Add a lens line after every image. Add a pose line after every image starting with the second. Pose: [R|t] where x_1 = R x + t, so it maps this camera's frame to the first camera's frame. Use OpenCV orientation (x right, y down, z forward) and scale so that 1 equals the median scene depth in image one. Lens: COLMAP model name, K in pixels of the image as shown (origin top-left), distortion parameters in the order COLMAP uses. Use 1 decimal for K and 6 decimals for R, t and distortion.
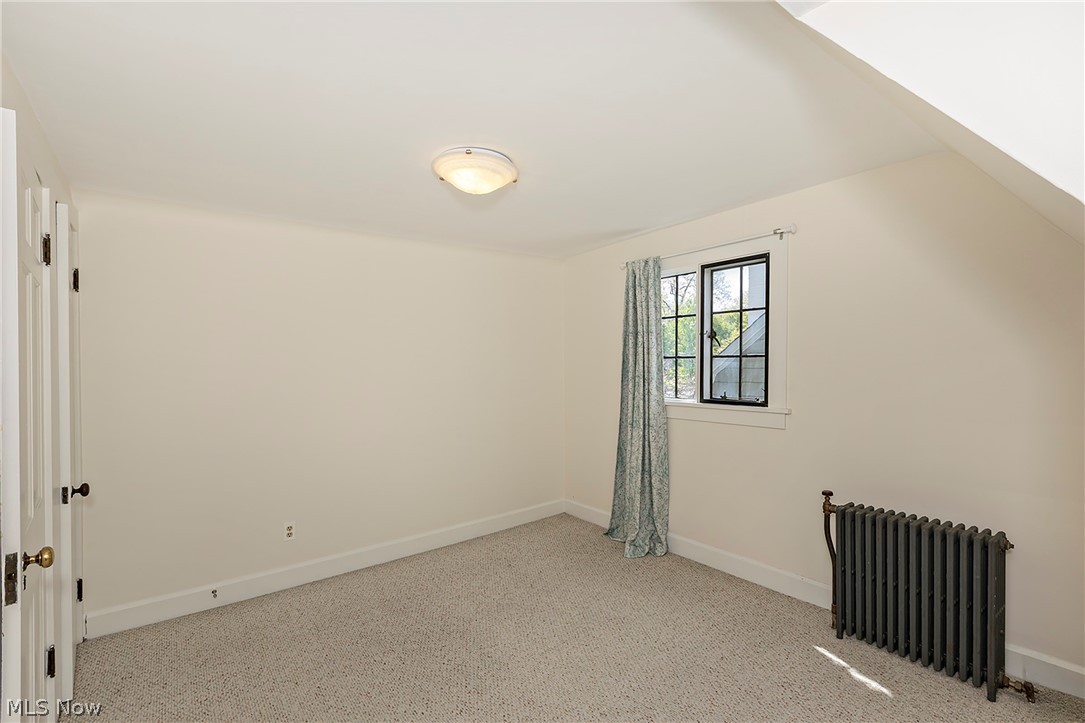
lens RADIAL K [[498.4, 0, 542.5], [0, 498.4, 361.5], [0, 0, 1]] dist [-0.000795, -0.000089]
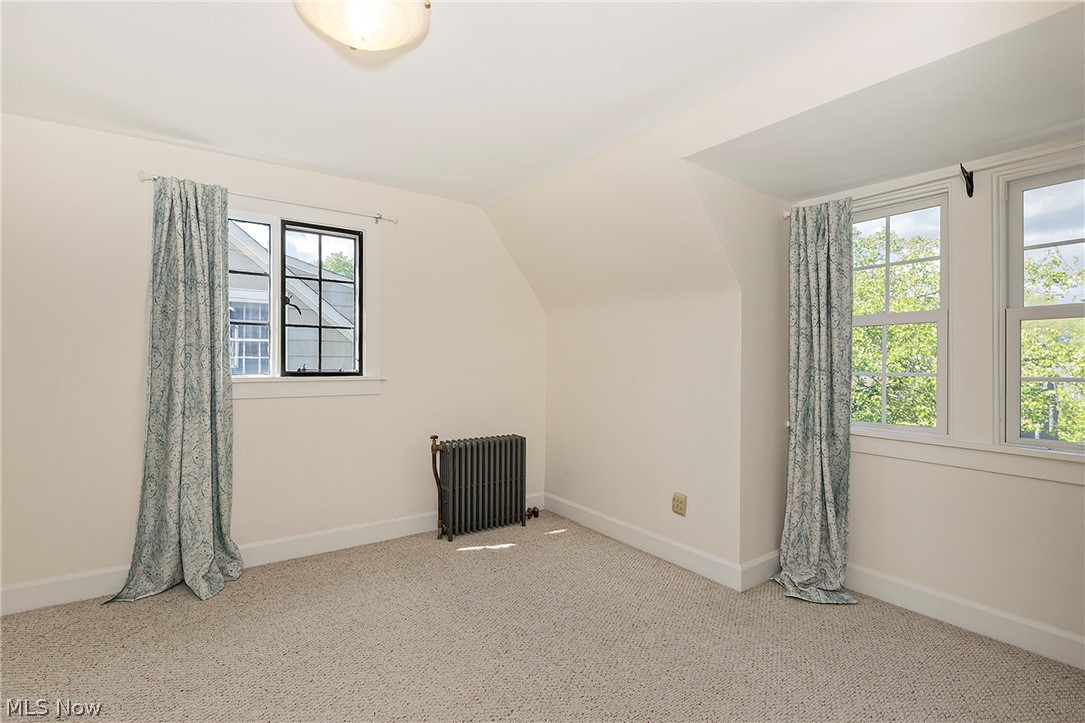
lens RADIAL K [[498.4, 0, 542.5], [0, 498.4, 361.5], [0, 0, 1]] dist [-0.000795, -0.000089]
pose [[0.038226, 0.014399, 0.999165, -0.580606], [-0.005805, 0.999883, -0.014187, 0.071526], [-0.999252, -0.005258, 0.038305, 0.556726]]
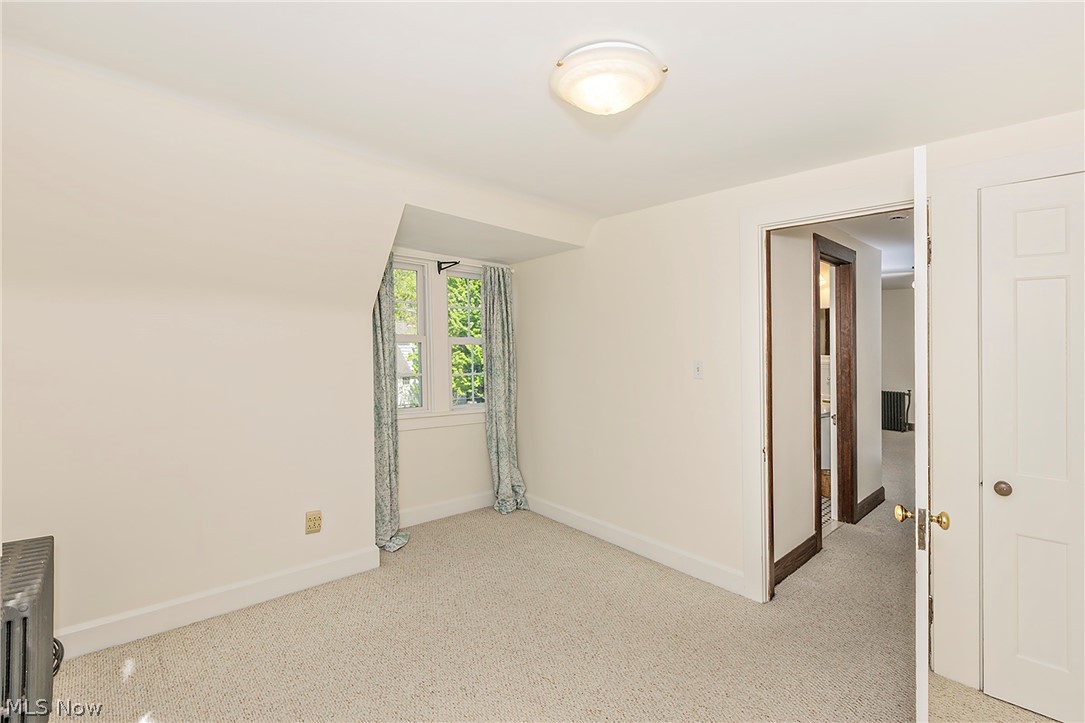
lens RADIAL K [[498.4, 0, 542.5], [0, 498.4, 361.5], [0, 0, 1]] dist [-0.000795, -0.000089]
pose [[-0.992350, 0.004871, -0.123361, 0.091587], [0.003796, 0.999953, 0.008948, 0.030378], [0.123399, 0.008411, -0.992322, 1.286715]]
